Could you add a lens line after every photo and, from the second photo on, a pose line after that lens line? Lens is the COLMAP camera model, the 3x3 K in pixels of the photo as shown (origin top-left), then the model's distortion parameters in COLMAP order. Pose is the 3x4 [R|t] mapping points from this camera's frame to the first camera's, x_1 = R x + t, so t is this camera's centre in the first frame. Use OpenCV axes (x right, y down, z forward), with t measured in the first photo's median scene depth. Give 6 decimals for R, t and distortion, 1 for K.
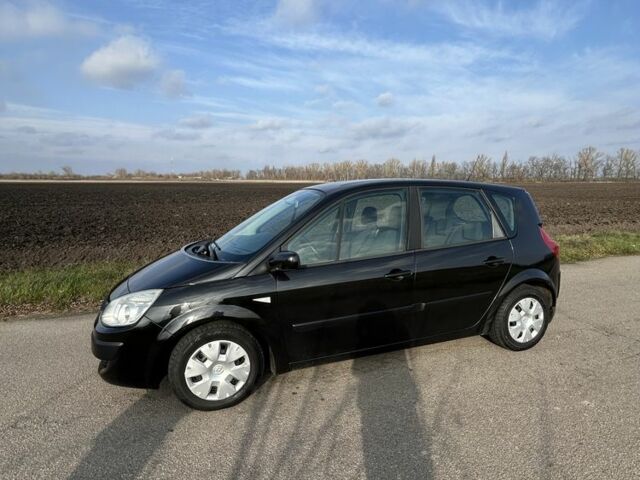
lens RADIAL K [[364.0, 0, 319.7], [0, 364.0, 235.5], [0, 0, 1]] dist [-0.005184, -0.002639]
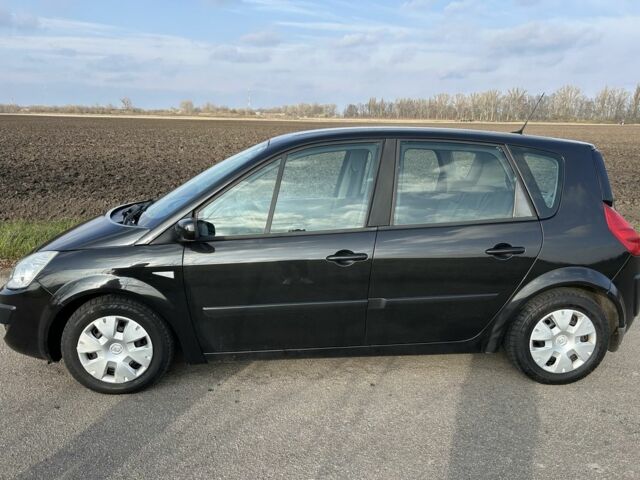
lens RADIAL K [[503.5, 0, 325.8], [0, 503.5, 255.5], [0, 0, 1]] dist [0.039463, -0.041511]
pose [[0.964504, 0.080160, -0.251607, 0.209305], [-0.050943, 0.991397, 0.120565, -0.009425], [0.259107, -0.103468, 0.960290, -0.001672]]
